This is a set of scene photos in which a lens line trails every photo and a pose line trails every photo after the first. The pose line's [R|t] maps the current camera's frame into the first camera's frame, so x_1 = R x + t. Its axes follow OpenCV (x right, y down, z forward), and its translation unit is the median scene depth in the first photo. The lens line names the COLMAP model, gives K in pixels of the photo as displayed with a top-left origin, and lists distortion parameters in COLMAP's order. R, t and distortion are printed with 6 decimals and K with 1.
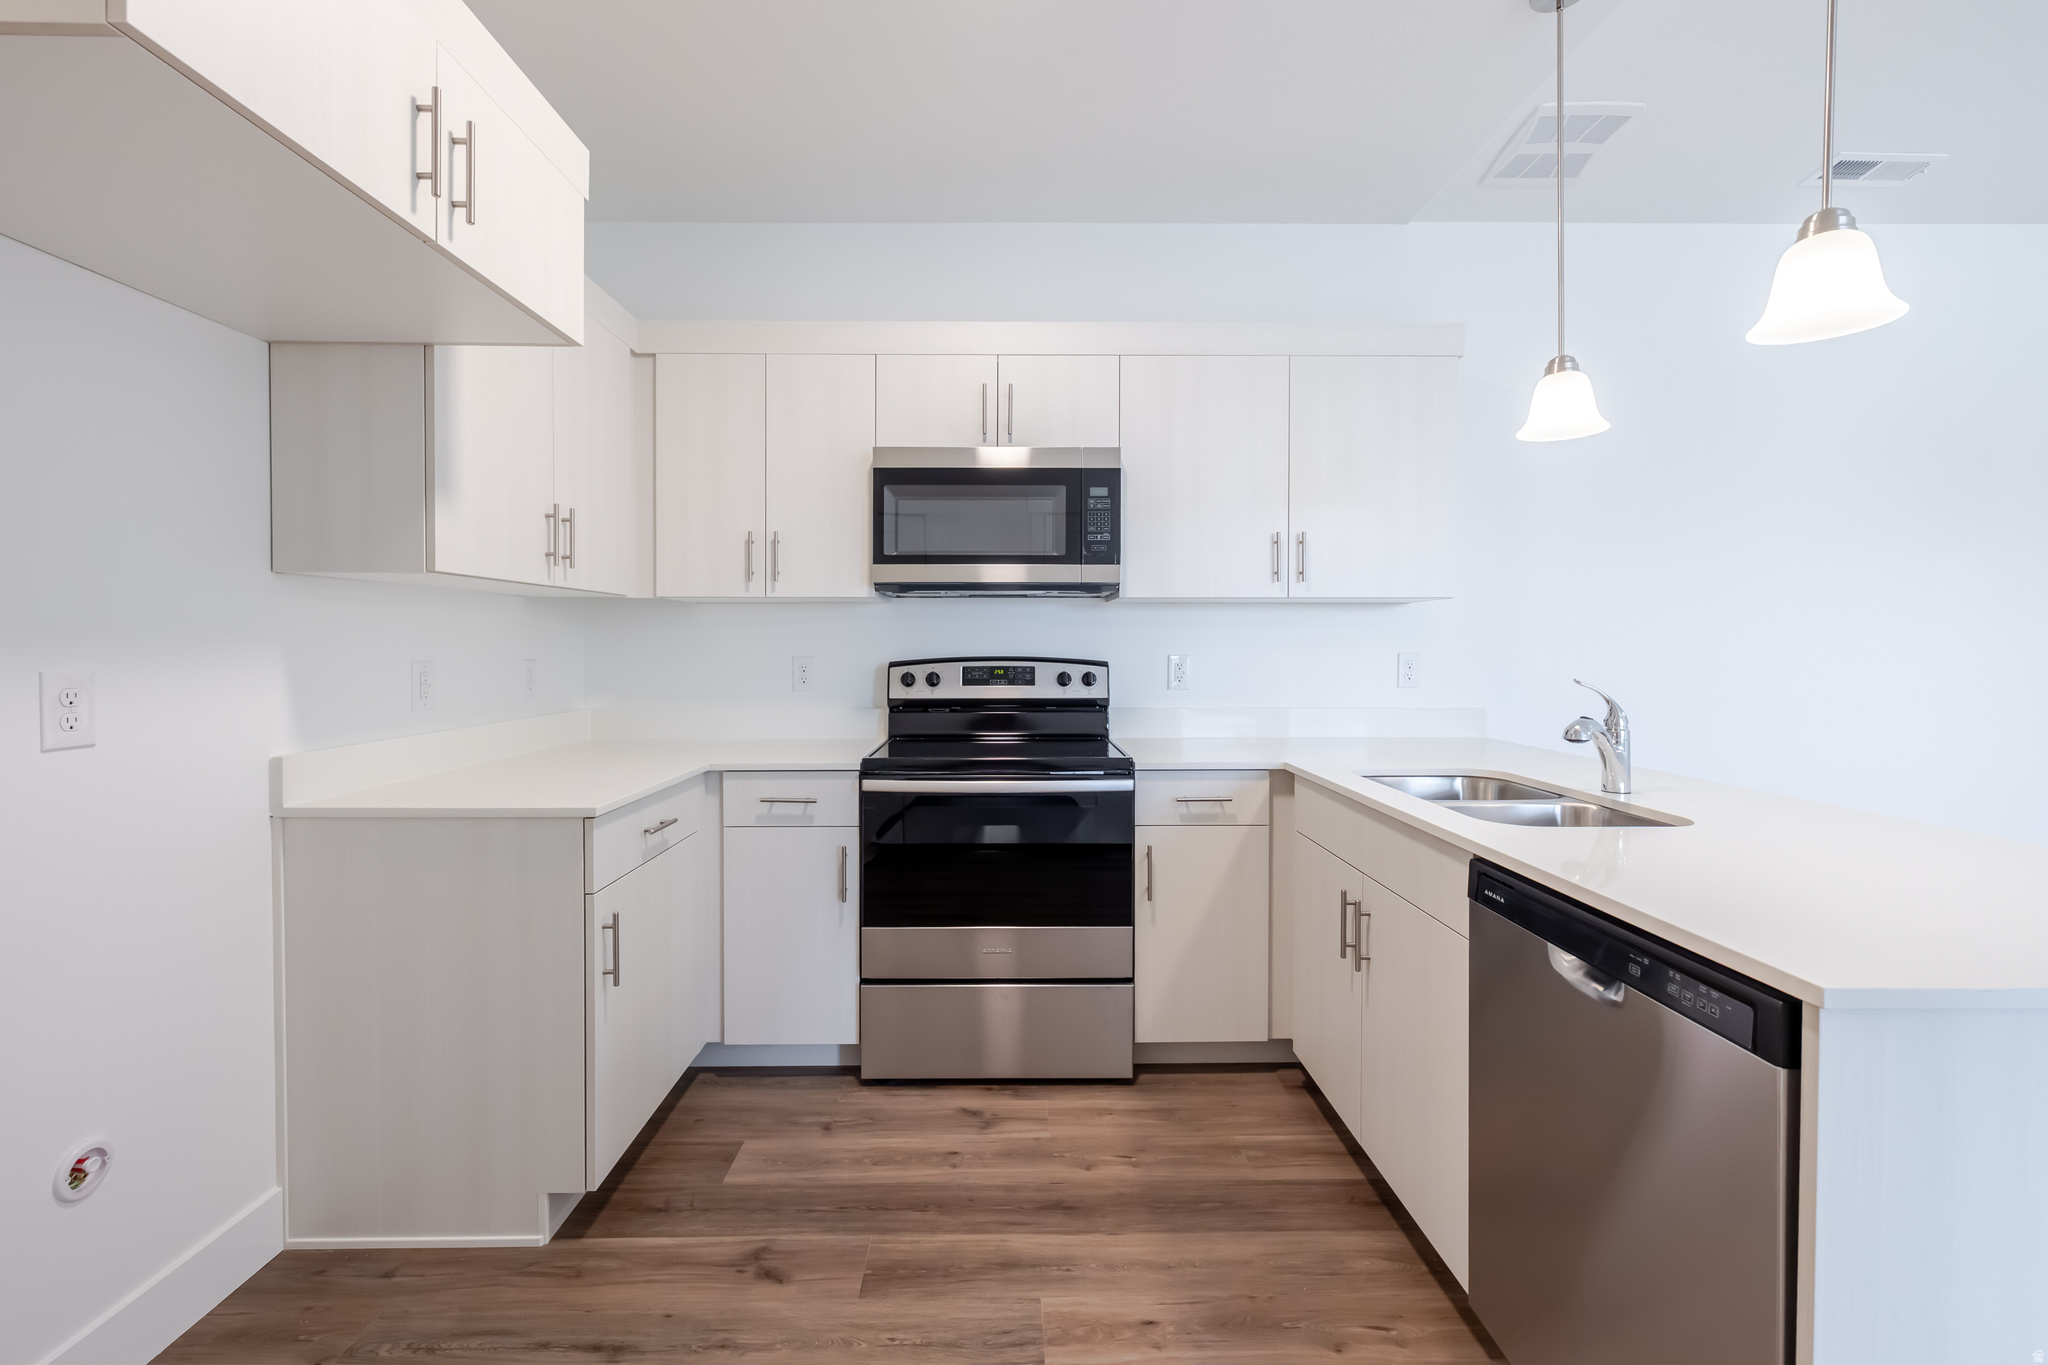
lens RADIAL K [[874.5, 0, 1009.8], [0, 874.5, 666.3], [0, 0, 1]] dist [0.012554, 0.000565]
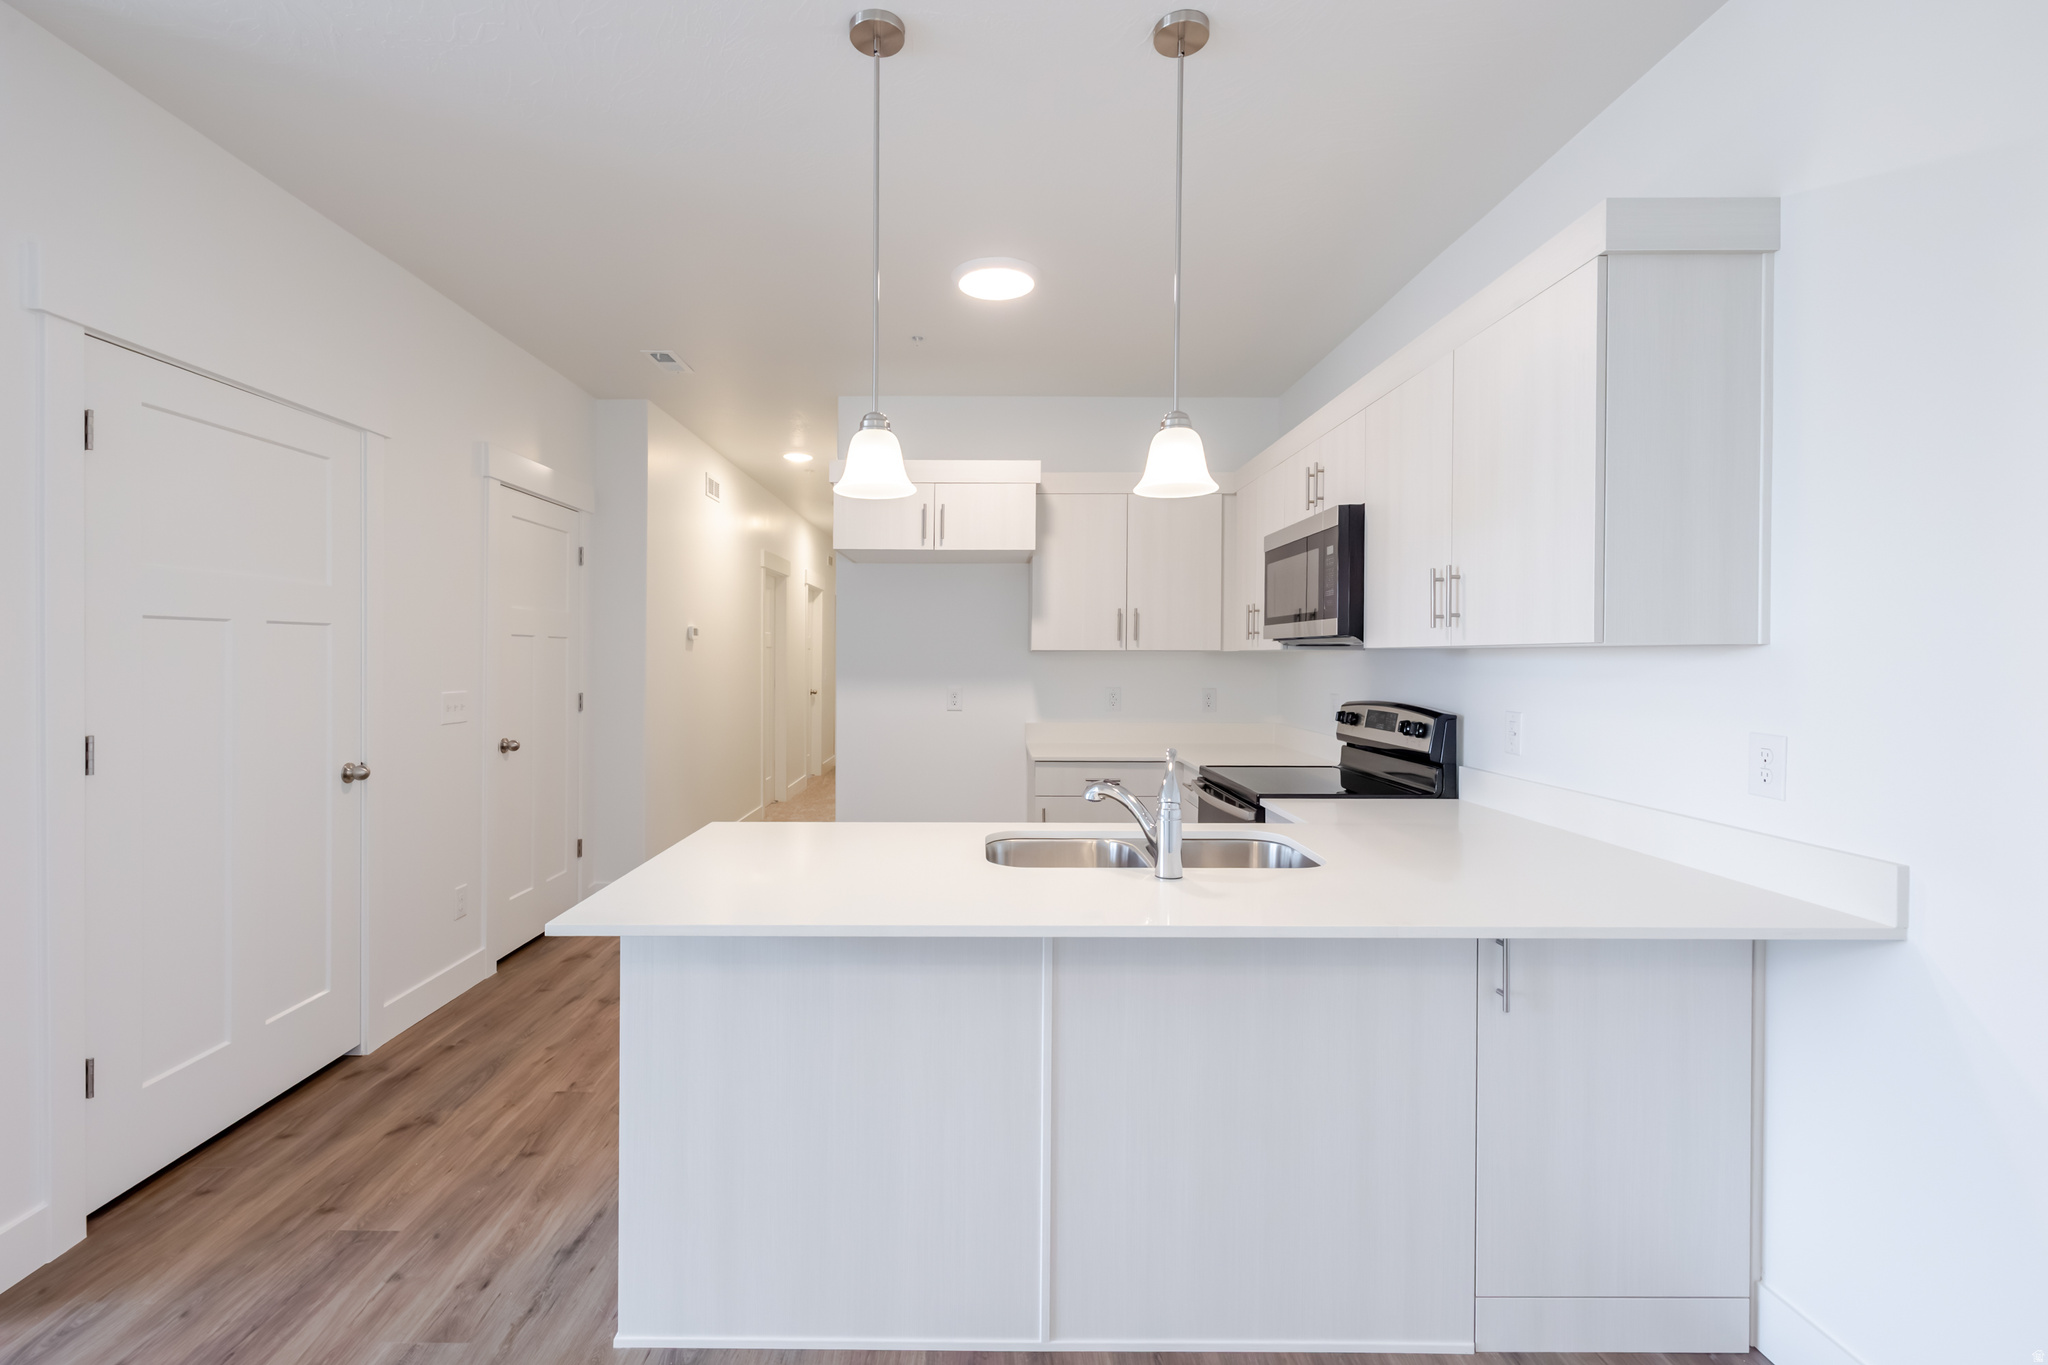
lens RADIAL K [[874.5, 0, 1004.9], [0, 874.5, 673.5], [0, 0, 1]] dist [0.012554, 0.000565]
pose [[-0.000184, 0.018360, -0.999831, 1.144973], [-0.026678, 0.999475, 0.018358, -0.057269], [0.999644, 0.026677, 0.000305, 0.603987]]
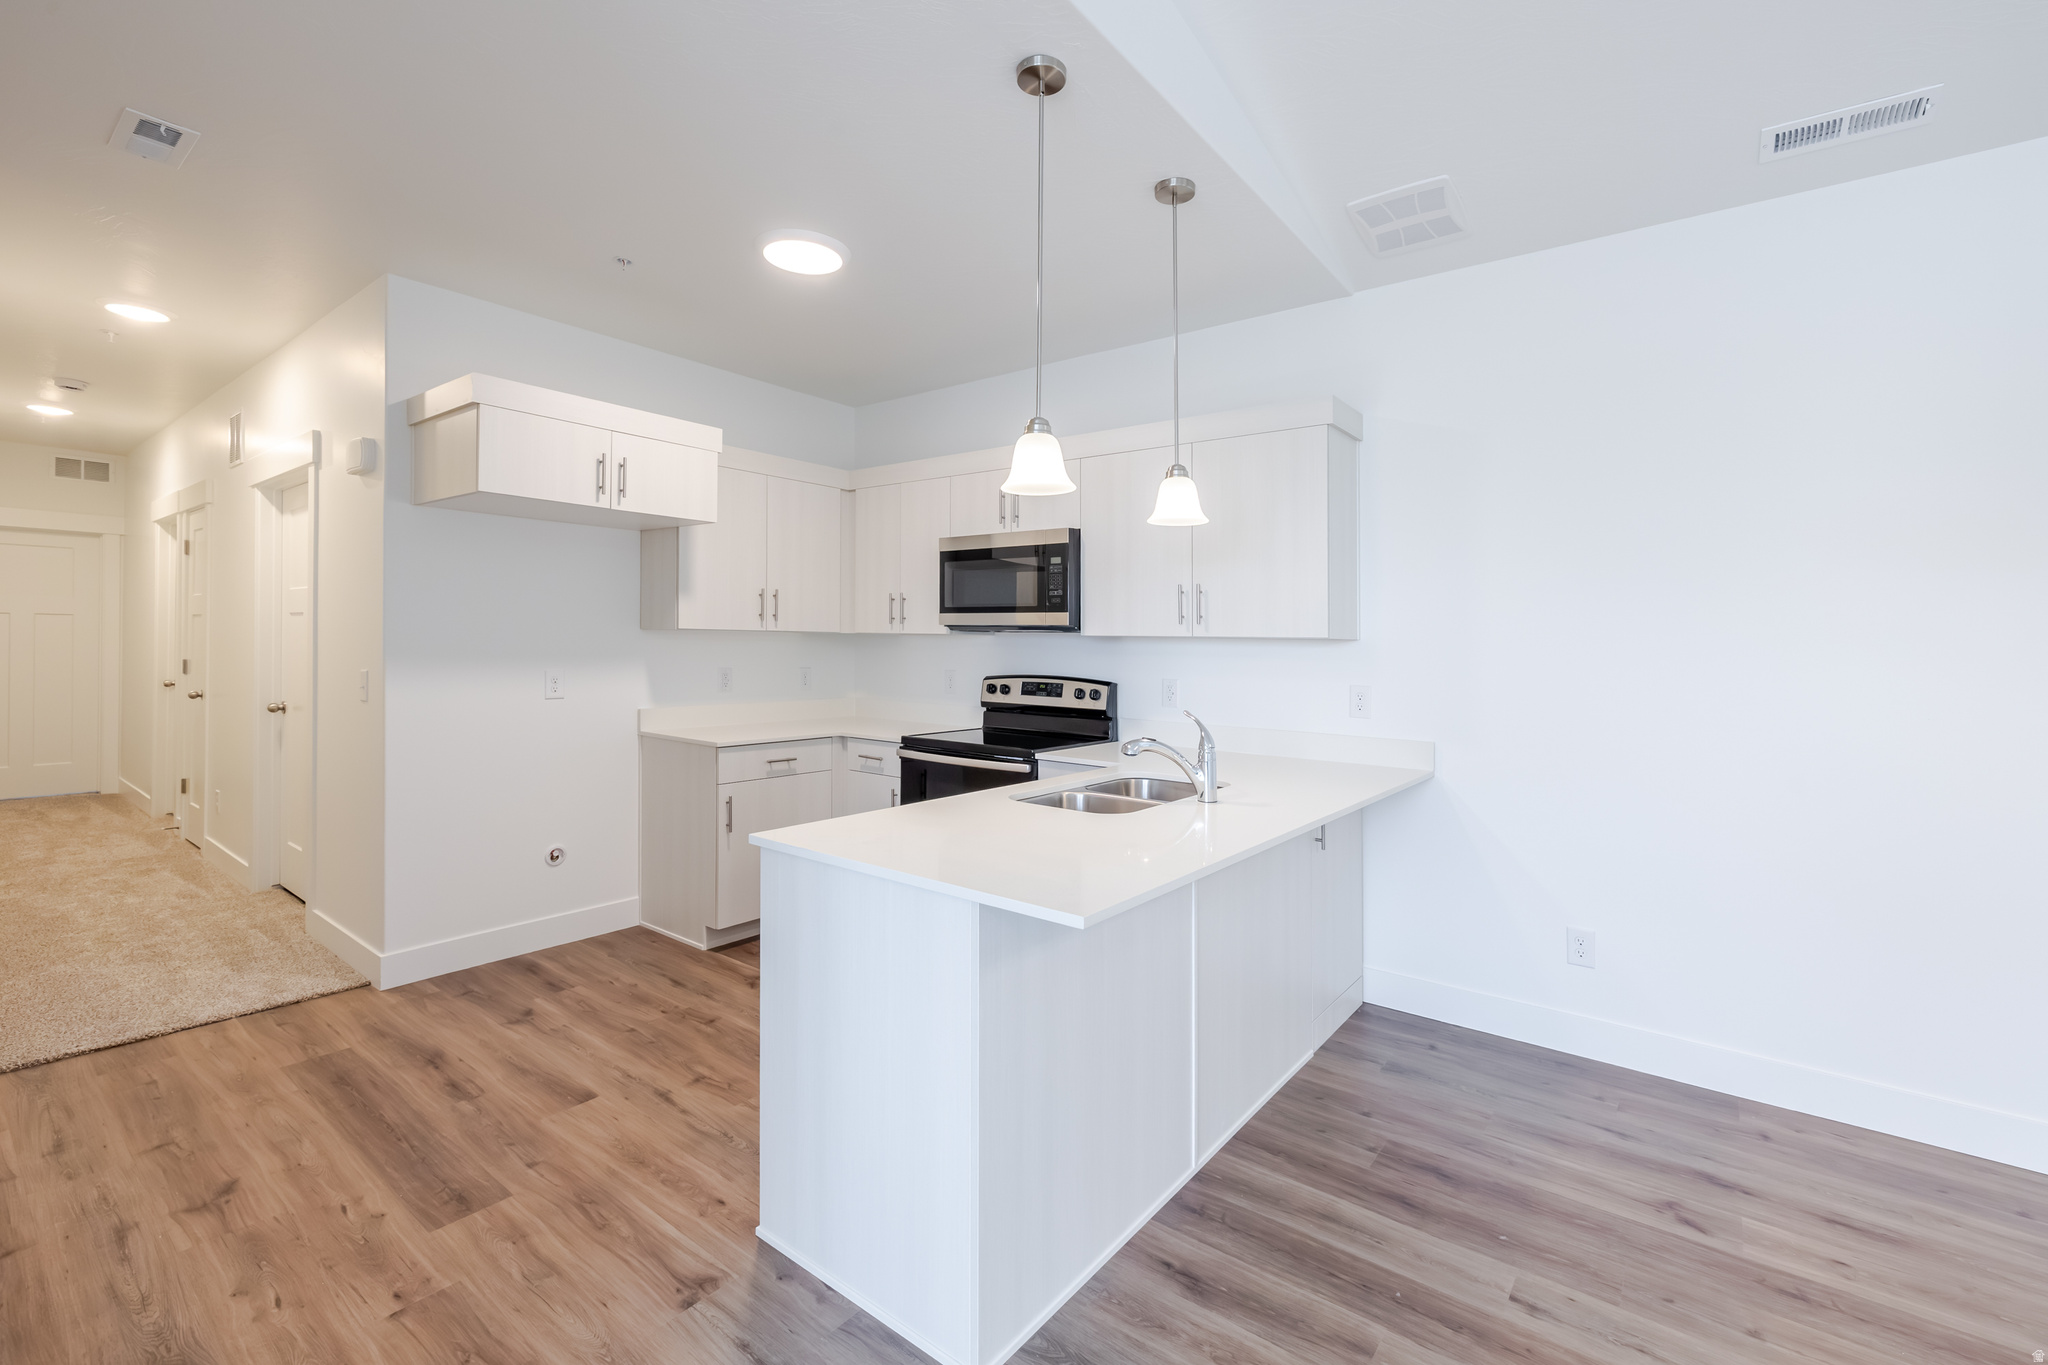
lens RADIAL K [[874.5, 0, 997.7], [0, 874.5, 642.6], [0, 0, 1]] dist [0.012554, 0.000565]
pose [[0.773649, 0.012758, -0.633486, 0.894466], [-0.031593, 0.999330, -0.018457, -0.038834], [0.632826, 0.034293, 0.773534, -0.130429]]
